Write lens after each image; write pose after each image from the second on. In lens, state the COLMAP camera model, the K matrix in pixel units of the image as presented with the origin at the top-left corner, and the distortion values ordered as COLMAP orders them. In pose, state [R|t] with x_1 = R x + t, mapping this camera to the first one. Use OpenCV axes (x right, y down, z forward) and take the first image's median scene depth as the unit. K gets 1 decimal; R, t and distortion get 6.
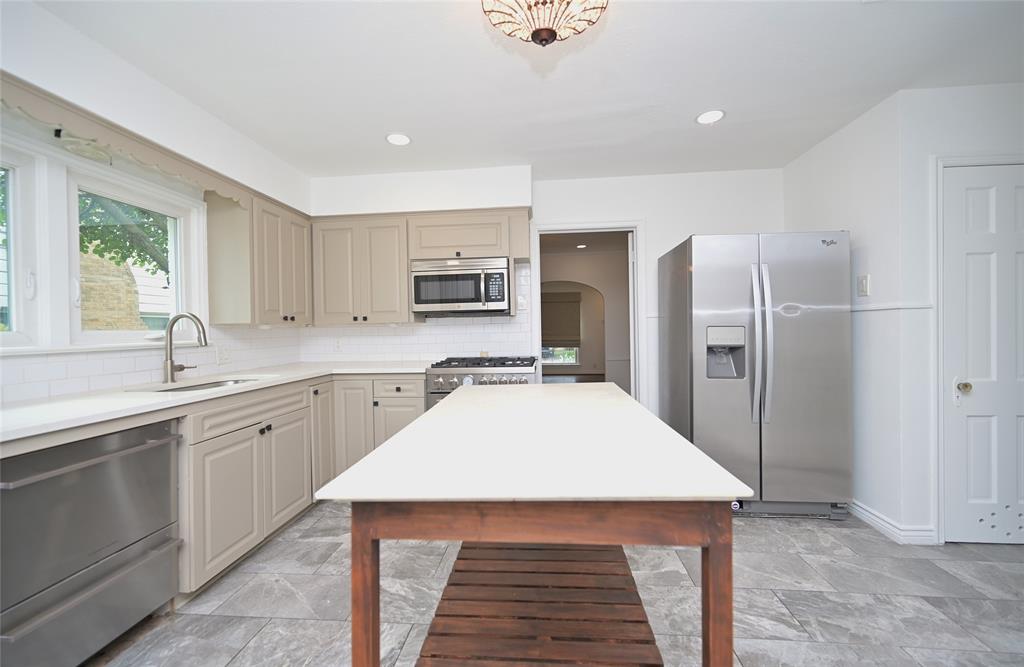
lens RADIAL K [[407.8, 0, 512.0], [0, 407.8, 333.5], [0, 0, 1]] dist [-0.002578, -0.000026]
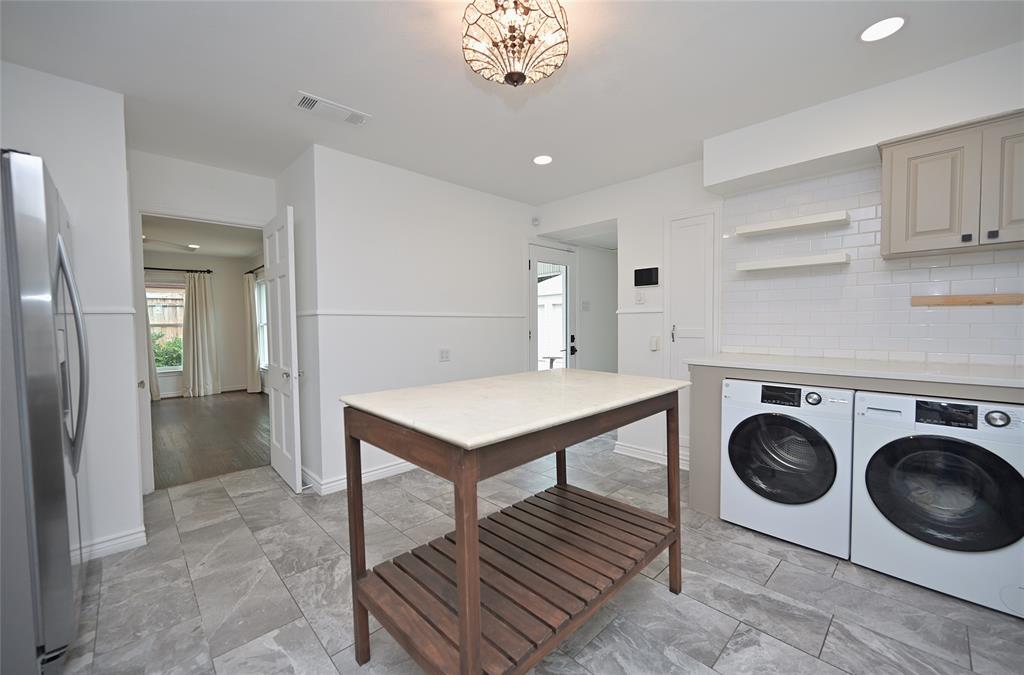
lens RADIAL K [[406.6, 0, 512.0], [0, 406.6, 337.5], [0, 0, 1]] dist [-0.001076, -0.000012]
pose [[-0.753375, 0.002524, 0.657586, -0.356009], [0.033361, 0.998852, 0.034386, -0.003104], [-0.656744, 0.047843, -0.752594, 0.993511]]
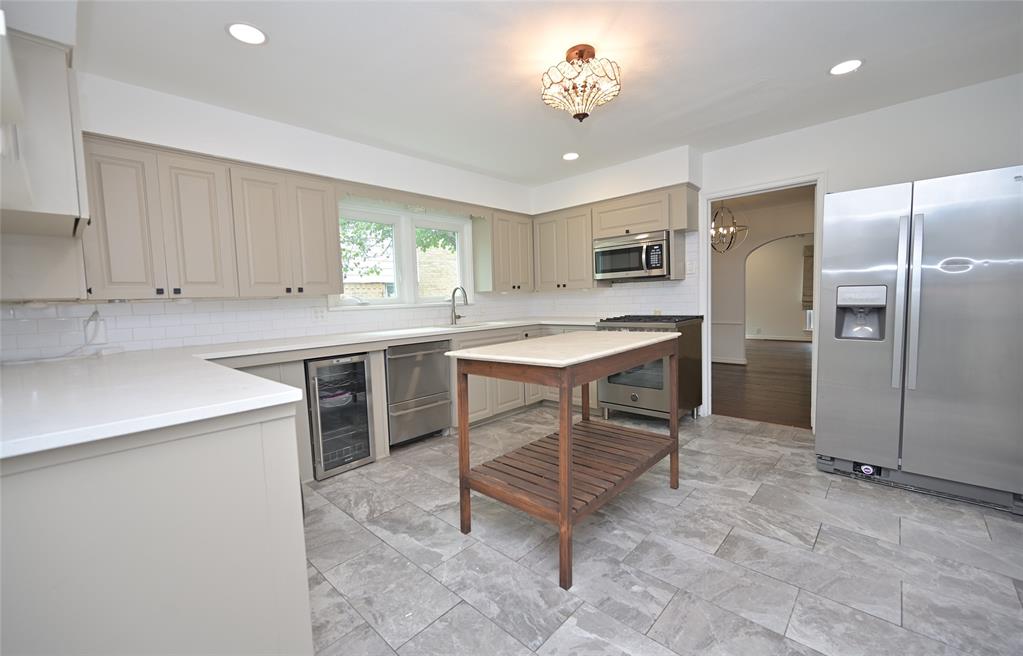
lens RADIAL K [[413.1, 0, 511.5], [0, 413.1, 328.0], [0, 0, 1]] dist [-0.000667, -0.000023]
pose [[0.786329, 0.036829, -0.616709, 0.470643], [0.012280, 0.997093, 0.075202, -0.001519], [0.617686, -0.066707, 0.783591, -0.278534]]
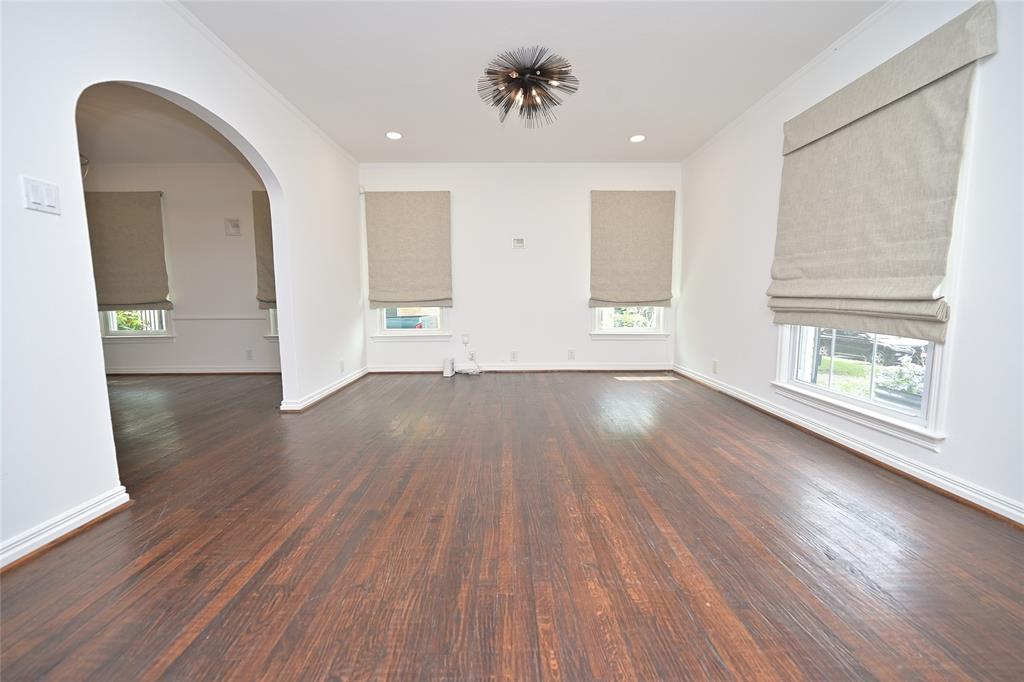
lens RADIAL K [[403.7, 0, 512.0], [0, 403.7, 341.0], [0, 0, 1]] dist [0.000333, 0.000001]
pose [[0.083544, 0.129082, -0.988108, 1.382209], [-0.008274, 0.991631, 0.128843, 0.057634], [0.996470, -0.002589, 0.083913, 3.391182]]
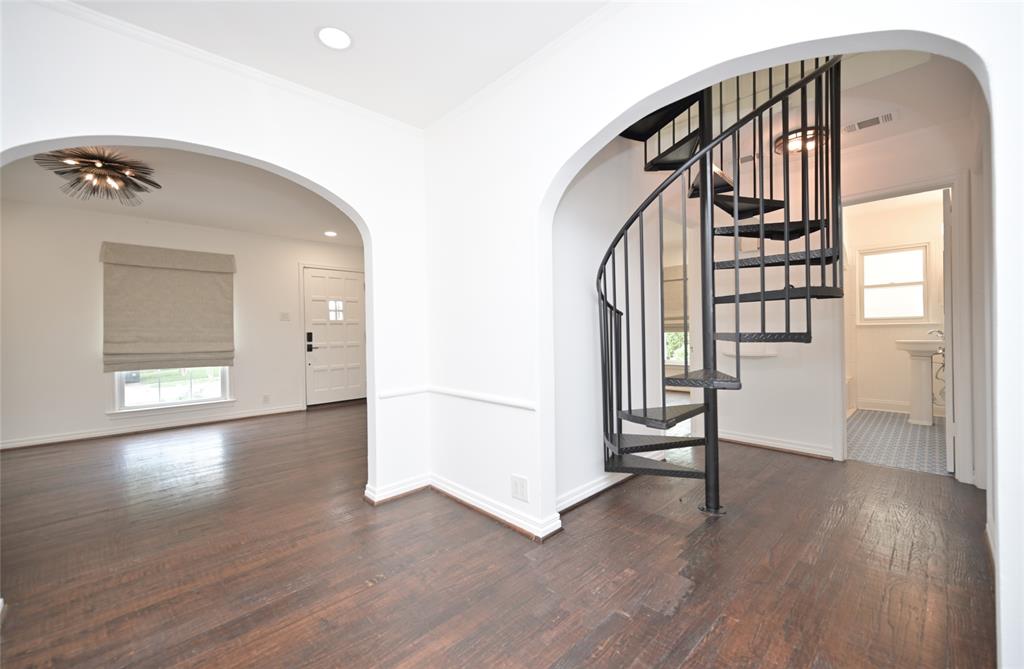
lens RADIAL K [[405.6, 0, 512.0], [0, 405.6, 334.5], [0, 0, 1]] dist [-0.000012, -0.000002]
pose [[0.658925, 0.003482, 0.752201, 0.072708], [0.013350, 0.999778, -0.016323, 0.040707], [-0.752090, 0.020797, 0.658732, 1.759096]]
